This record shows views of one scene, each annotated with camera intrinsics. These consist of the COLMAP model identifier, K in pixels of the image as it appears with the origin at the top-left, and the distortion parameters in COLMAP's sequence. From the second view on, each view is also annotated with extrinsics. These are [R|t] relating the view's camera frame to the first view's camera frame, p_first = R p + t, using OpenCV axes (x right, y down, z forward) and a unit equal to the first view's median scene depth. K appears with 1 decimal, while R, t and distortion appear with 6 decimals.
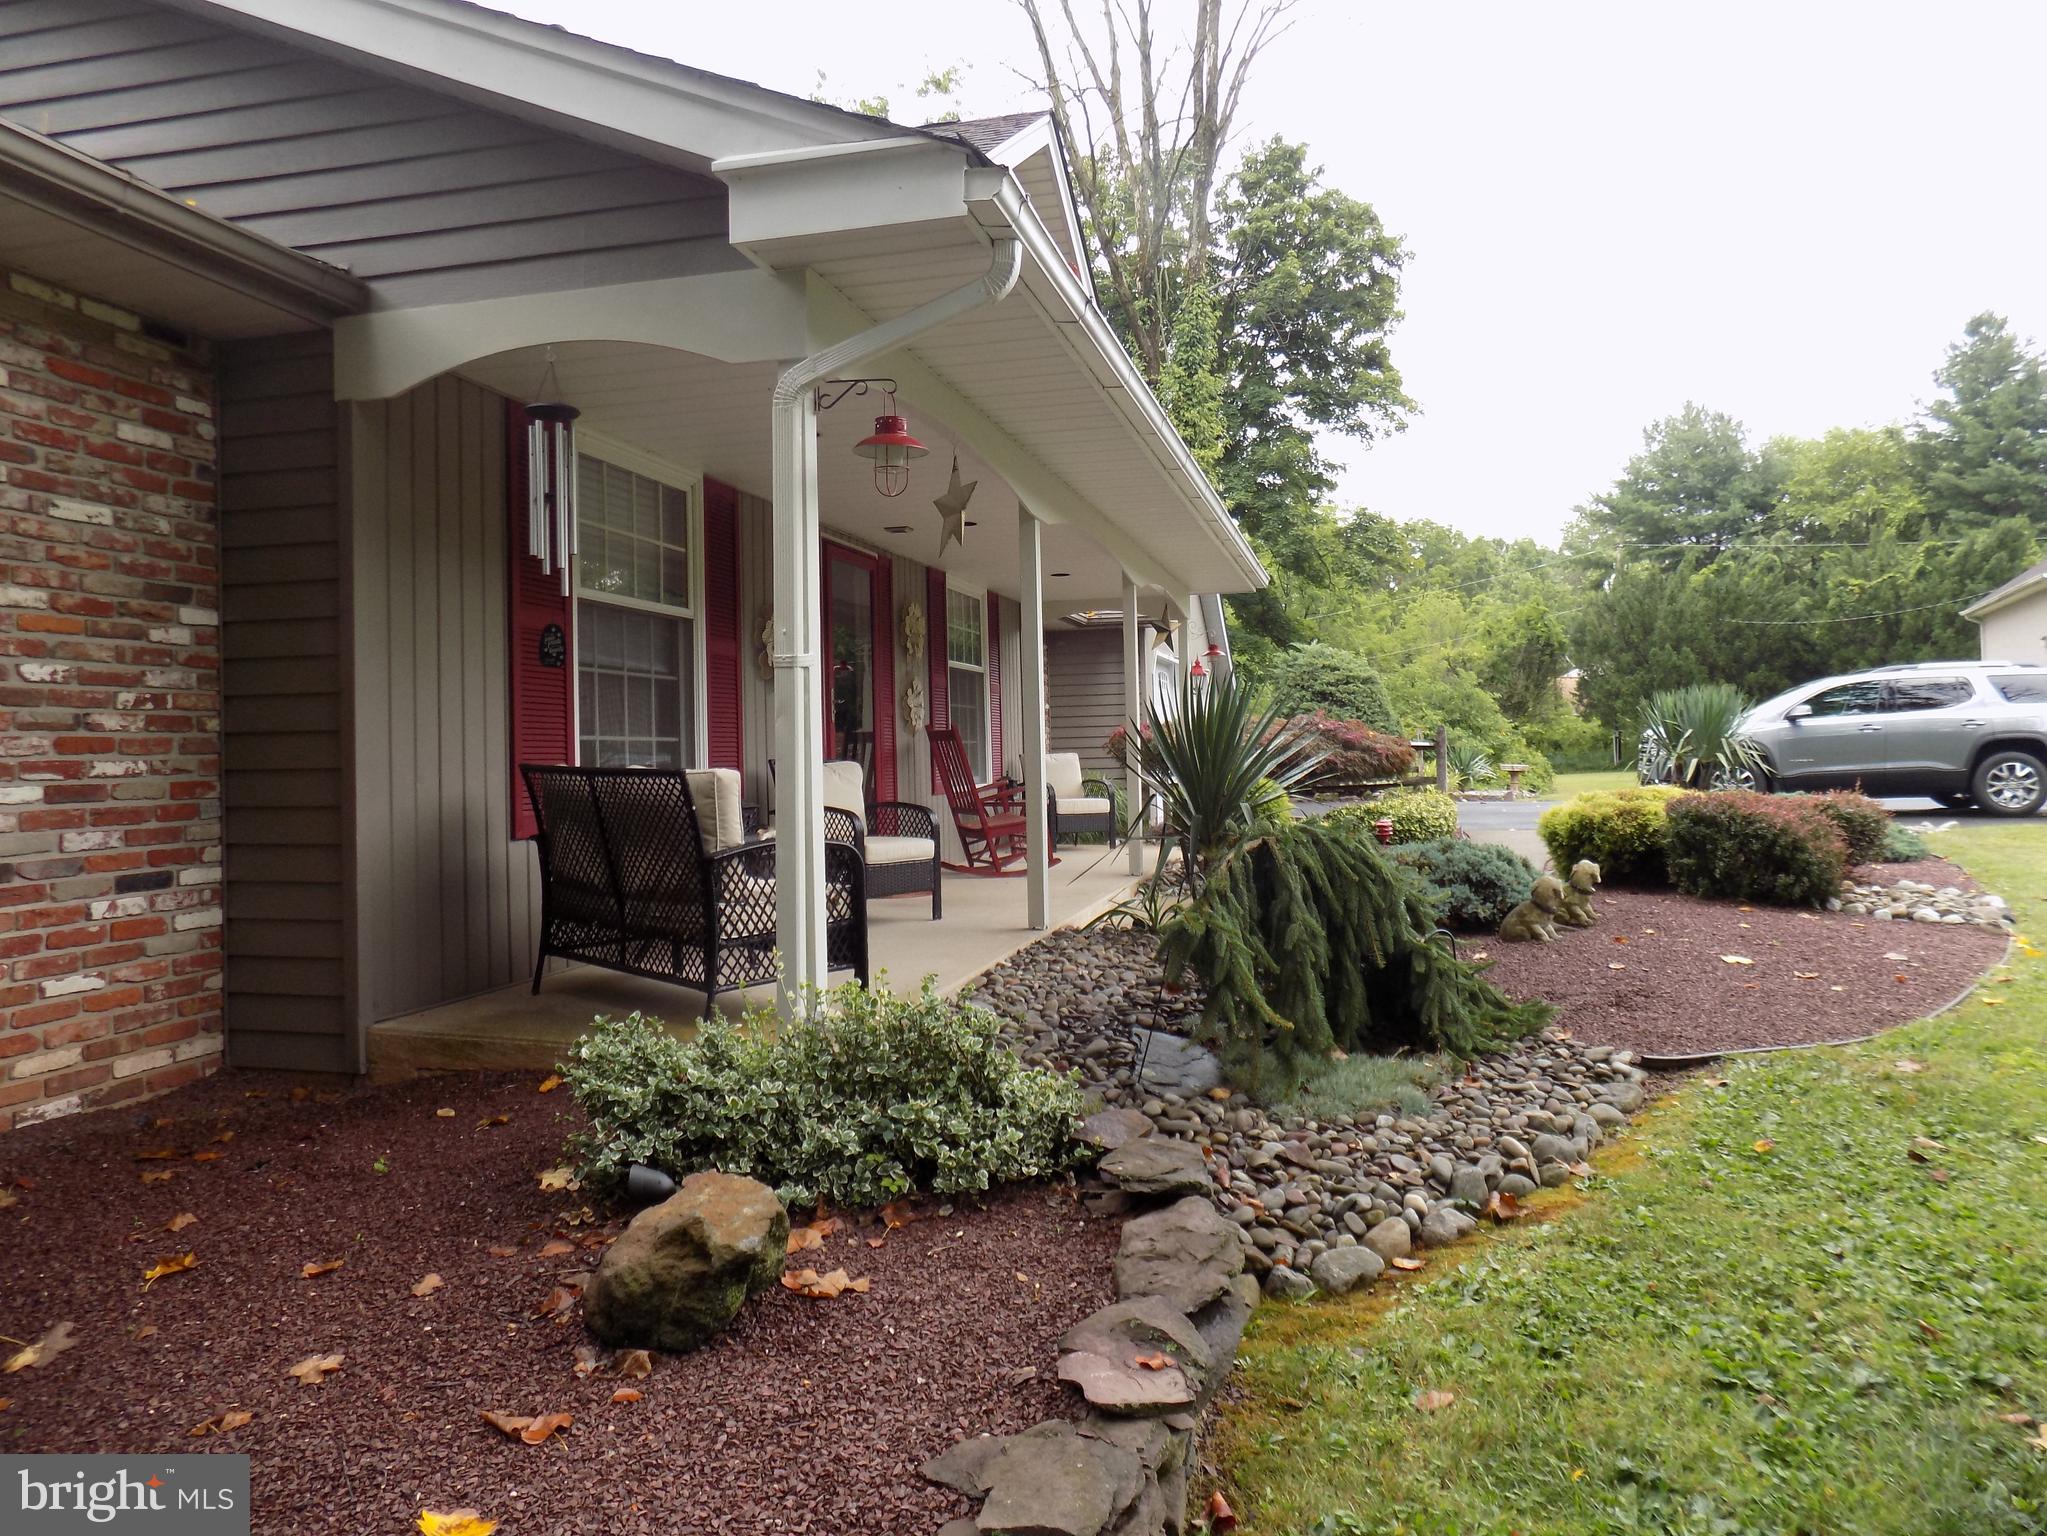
lens RADIAL K [[1410.0, 0, 1023.5], [0, 1410.0, 768.0], [0, 0, 1]] dist [-0.061845, 0.046465]
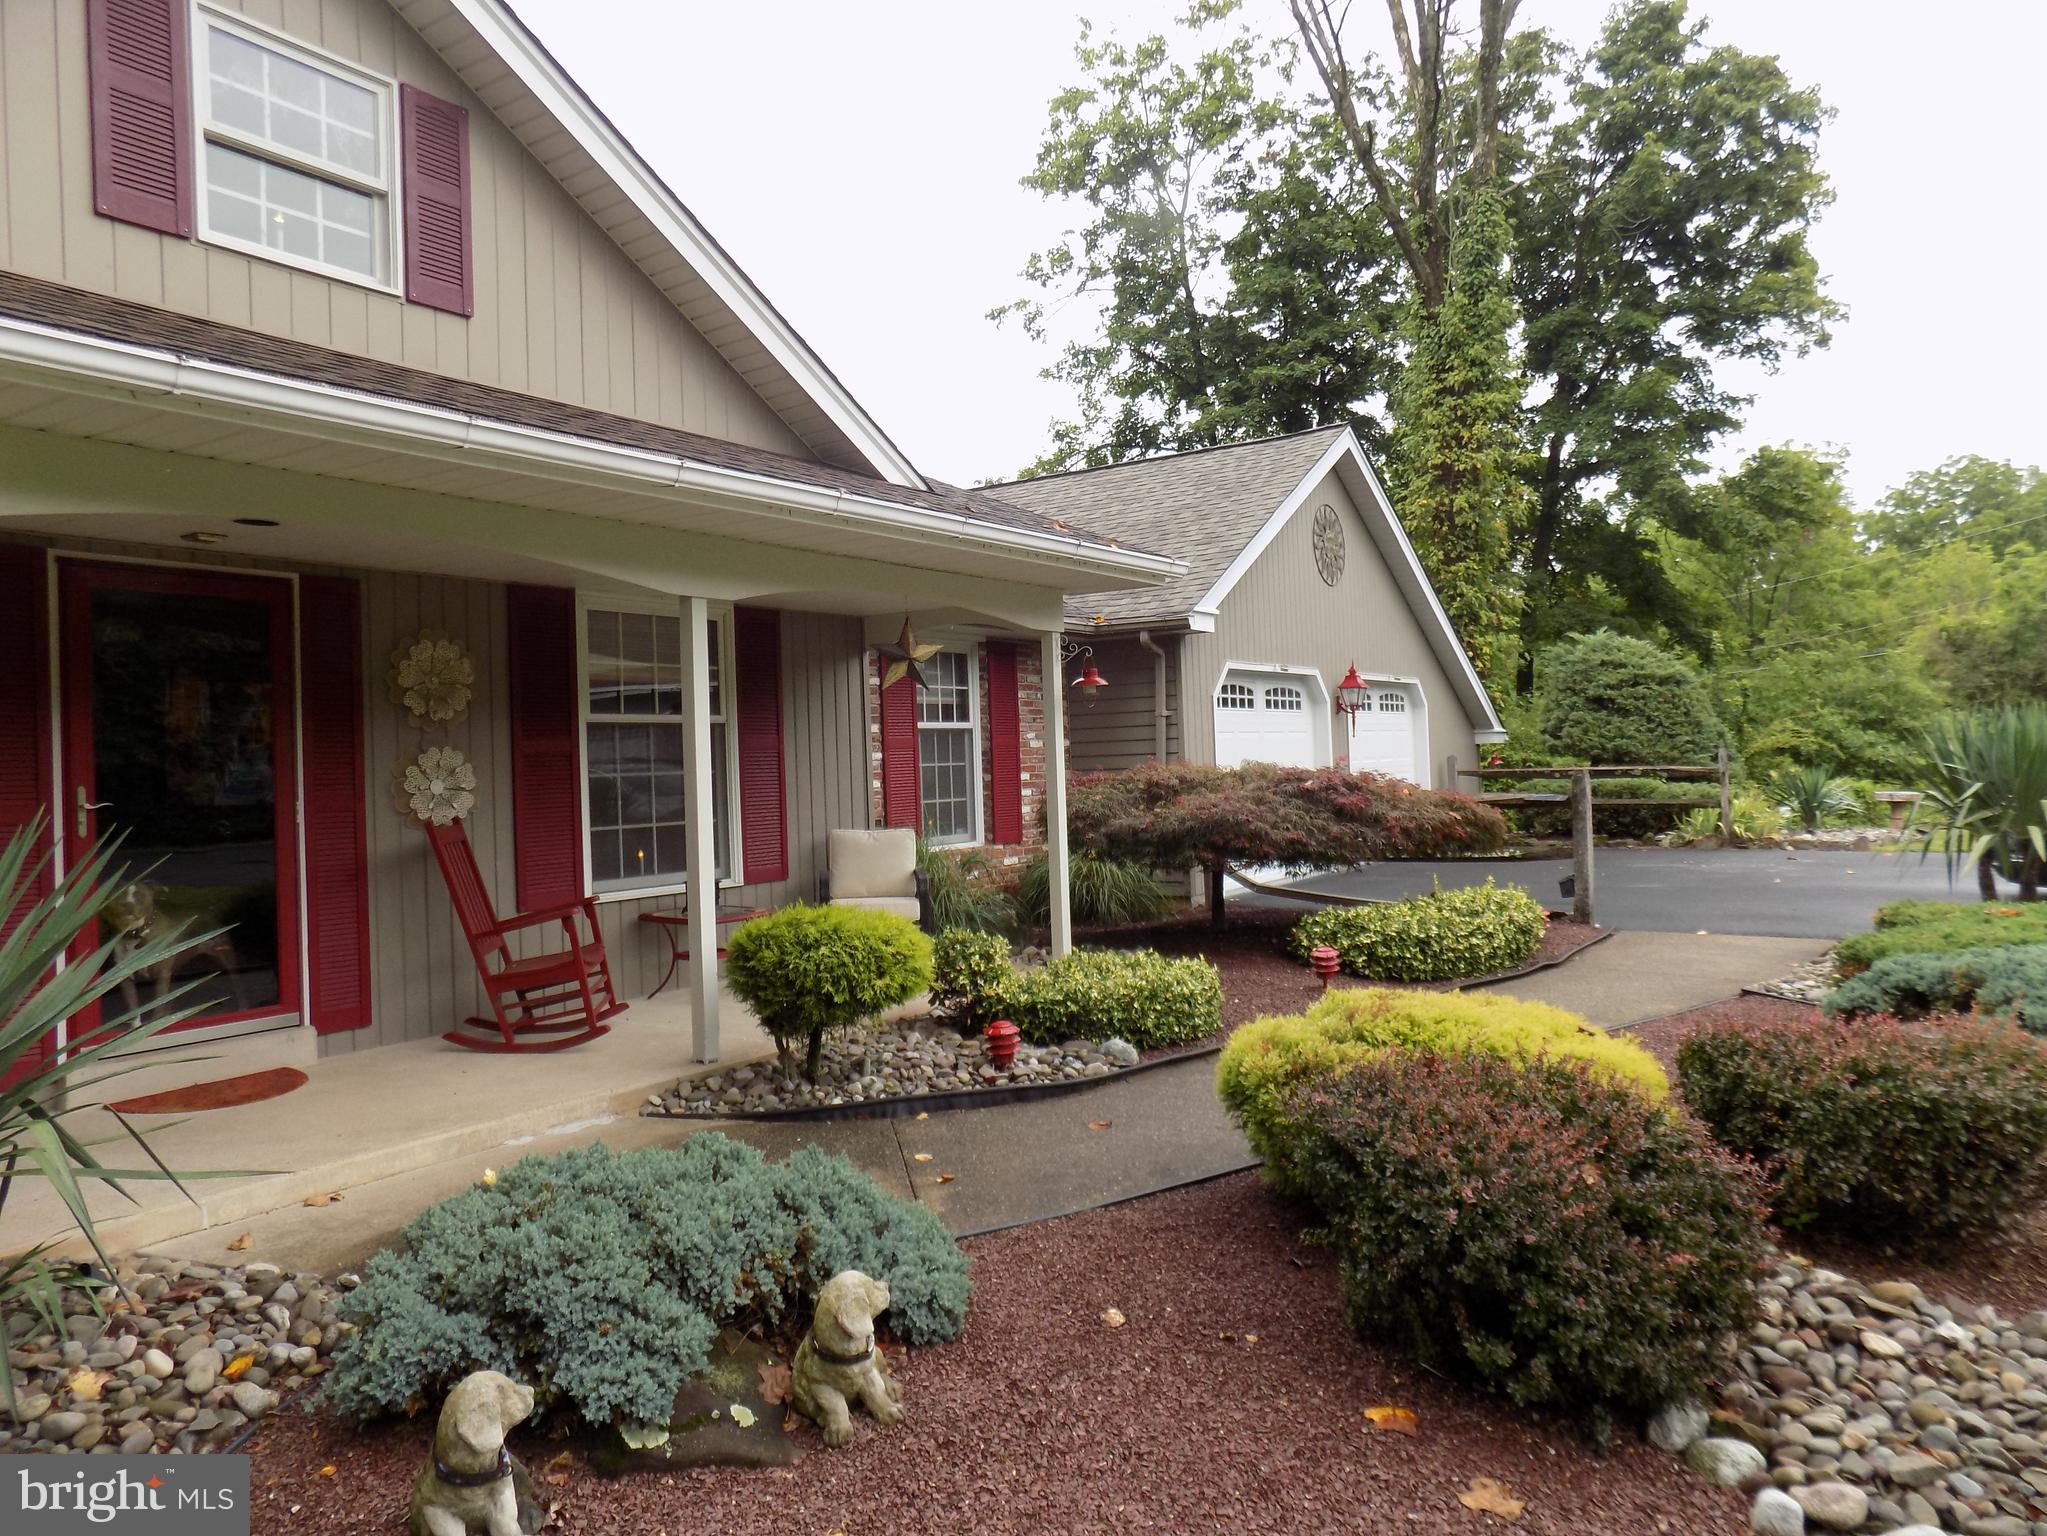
lens RADIAL K [[1383.1, 0, 1023.5], [0, 1383.1, 768.0], [0, 0, 1]] dist [-0.068968, 0.063904]
pose [[0.934838, -0.006587, -0.355012, 0.120822], [0.010667, 0.999898, 0.009535, -0.017281], [0.354913, -0.012700, 0.934813, 0.132649]]
